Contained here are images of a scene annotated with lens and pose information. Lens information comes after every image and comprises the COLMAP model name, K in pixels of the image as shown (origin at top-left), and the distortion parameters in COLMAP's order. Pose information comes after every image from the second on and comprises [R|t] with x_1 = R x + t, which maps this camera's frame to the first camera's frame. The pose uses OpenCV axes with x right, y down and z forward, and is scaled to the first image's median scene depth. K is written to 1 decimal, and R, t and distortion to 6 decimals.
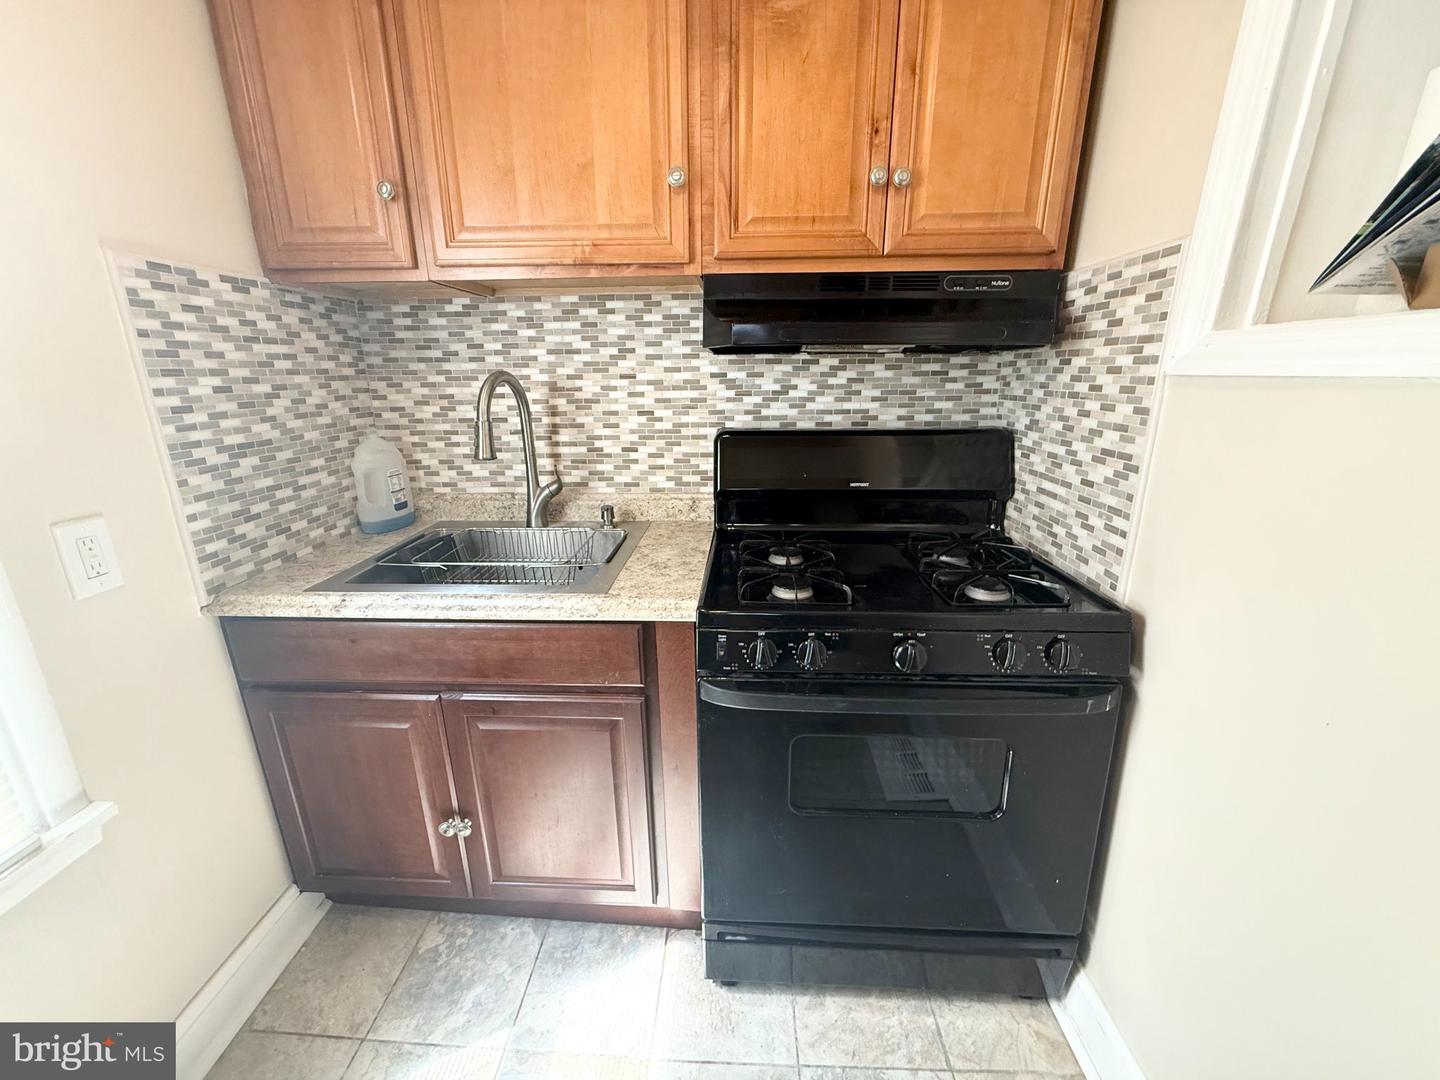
lens RADIAL K [[575.4, 0, 714.4], [0, 575.4, 543.3], [0, 0, 1]] dist [0.001549, -0.000340]
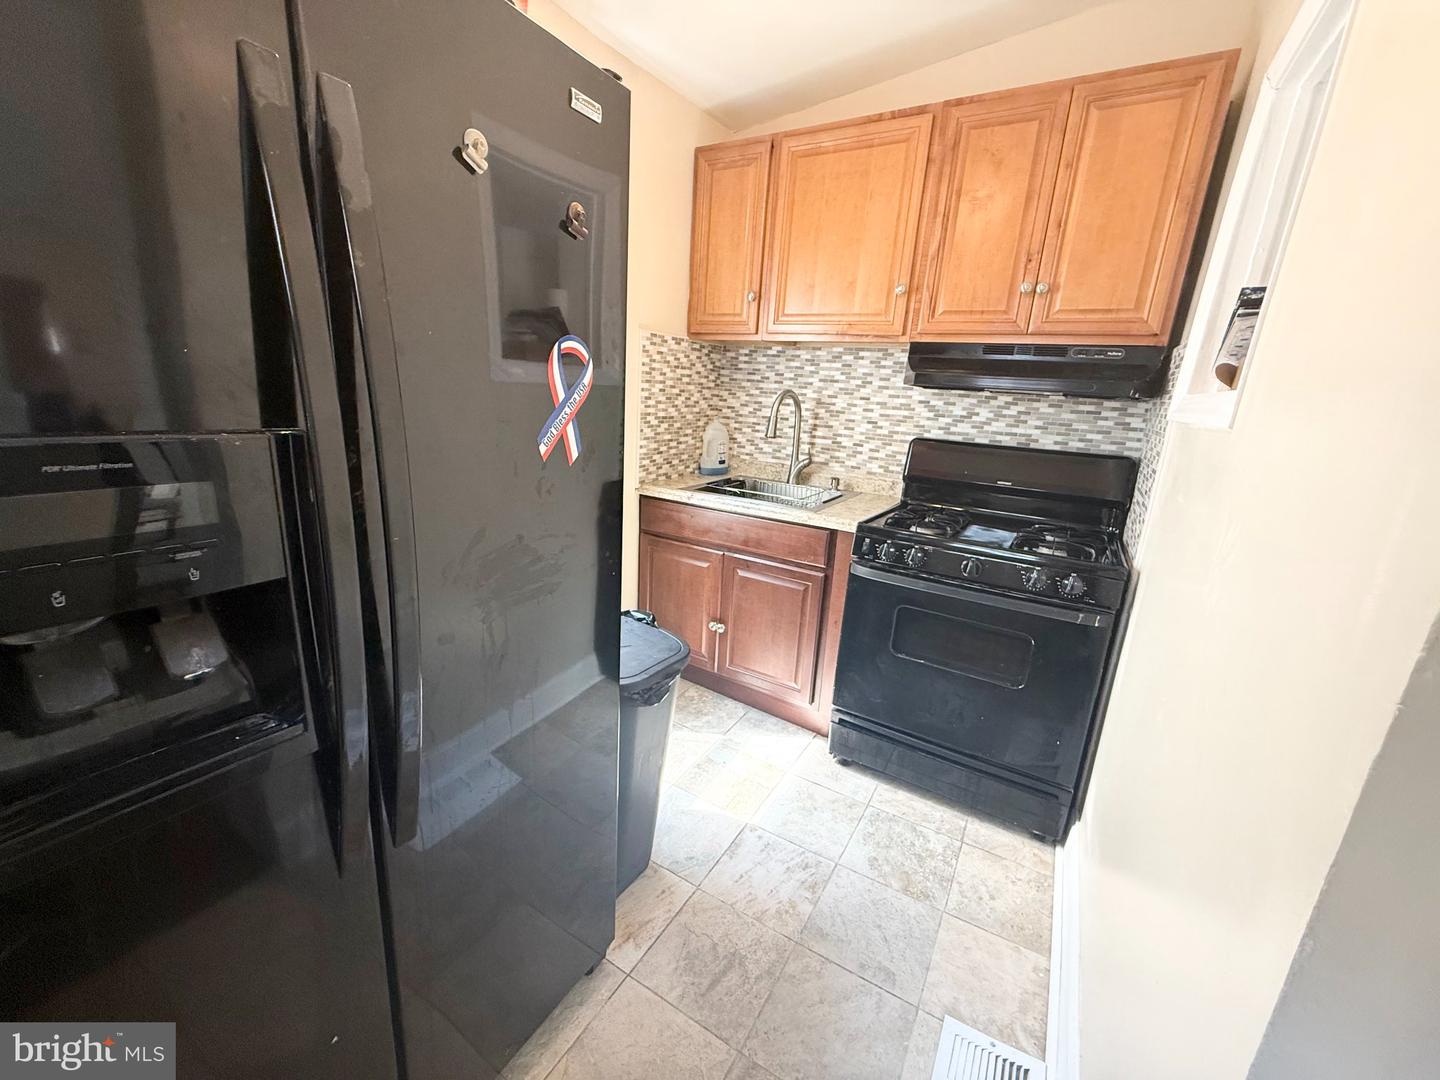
lens RADIAL K [[575.4, 0, 720.8], [0, 575.4, 539.8], [0, 0, 1]] dist [0.001549, -0.000340]
pose [[0.879771, 0.180136, -0.439947, 0.291923], [-0.198087, 0.980171, 0.005210, 0.175372], [0.432162, 0.082565, 0.898008, -0.610023]]
